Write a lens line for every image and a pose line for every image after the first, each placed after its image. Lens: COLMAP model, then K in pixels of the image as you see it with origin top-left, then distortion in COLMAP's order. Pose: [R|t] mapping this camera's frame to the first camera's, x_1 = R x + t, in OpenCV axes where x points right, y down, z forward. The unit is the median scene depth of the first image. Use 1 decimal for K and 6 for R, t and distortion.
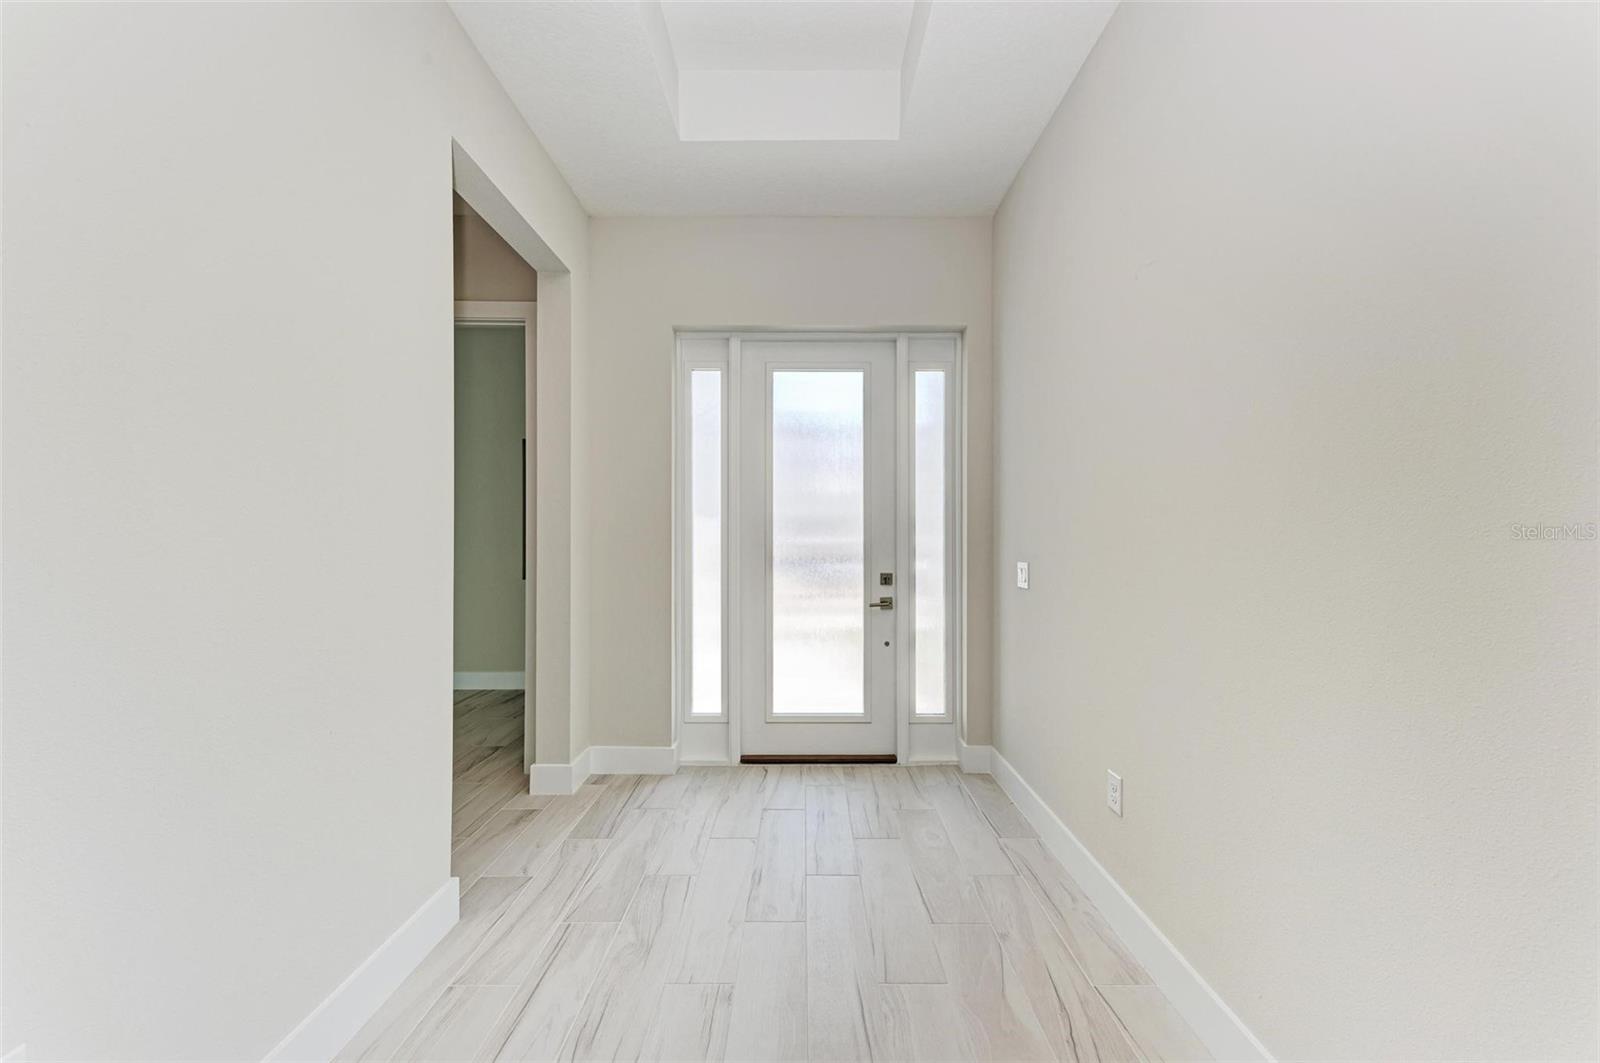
lens RADIAL K [[592.0, 0, 793.0], [0, 592.0, 527.8], [0, 0, 1]] dist [0.005189, -0.001848]
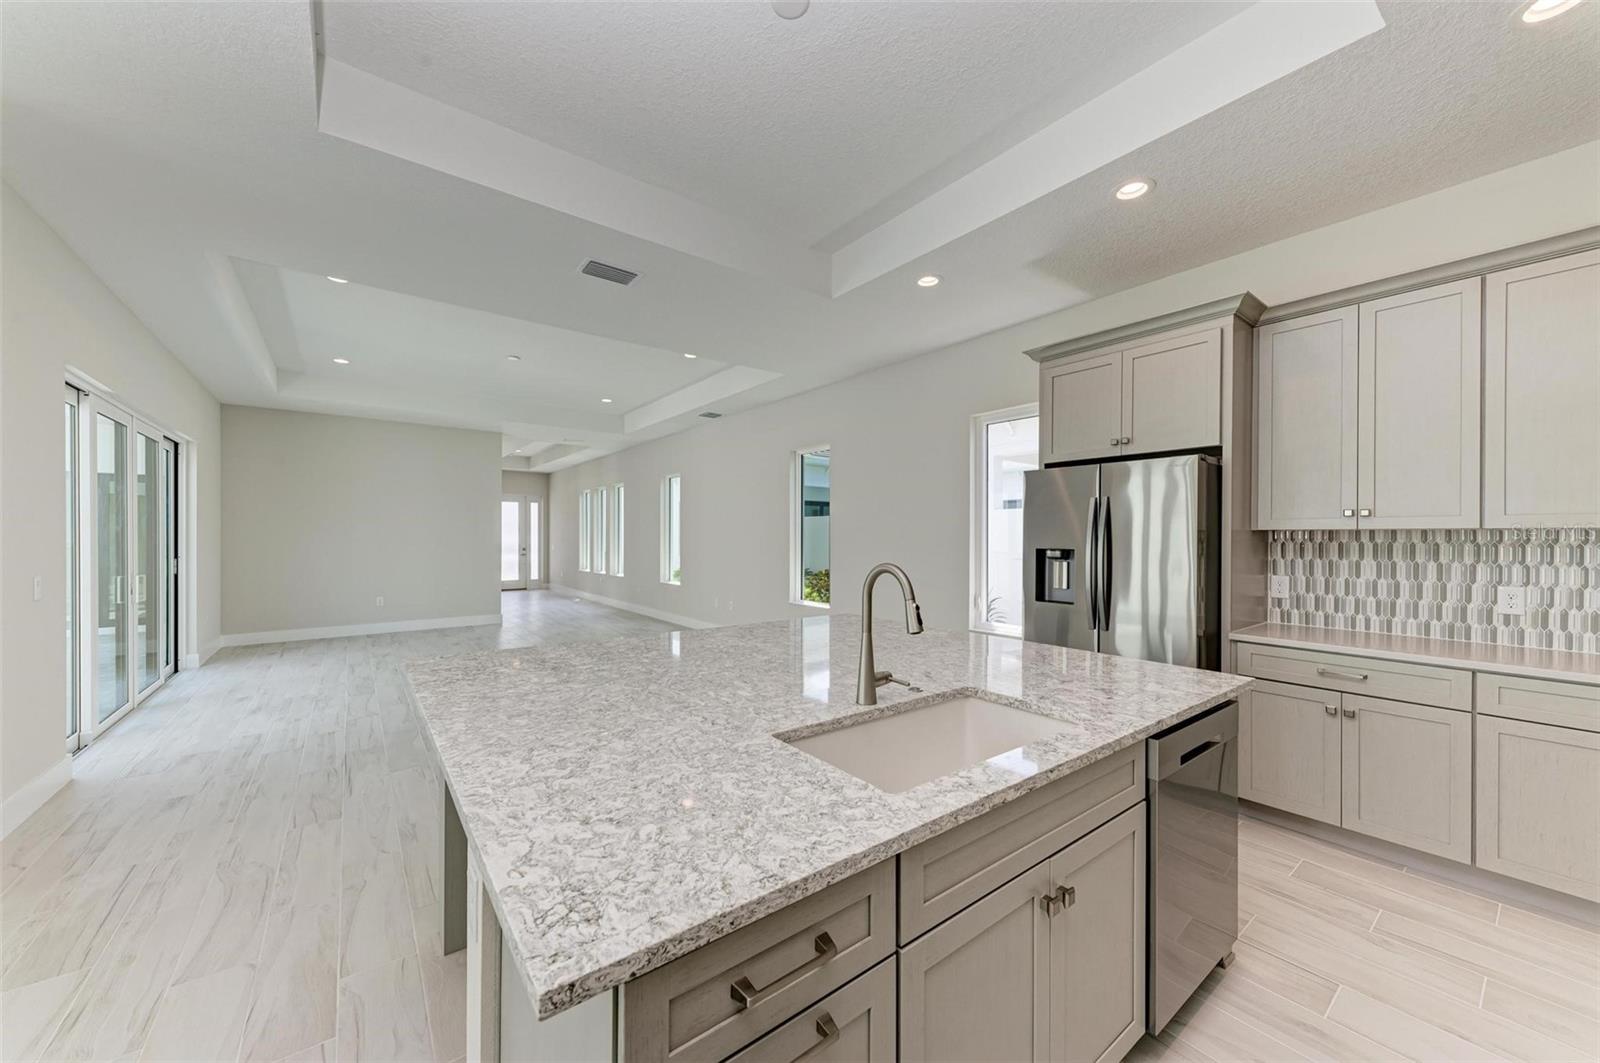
lens RADIAL K [[592.0, 0, 802.2], [0, 592.0, 541.1], [0, 0, 1]] dist [0.005189, -0.001848]
pose [[0.805004, -0.002288, 0.593265, -0.805322], [-0.002037, 0.999976, 0.006621, -0.009515], [-0.593266, -0.006539, 0.804980, -3.842633]]
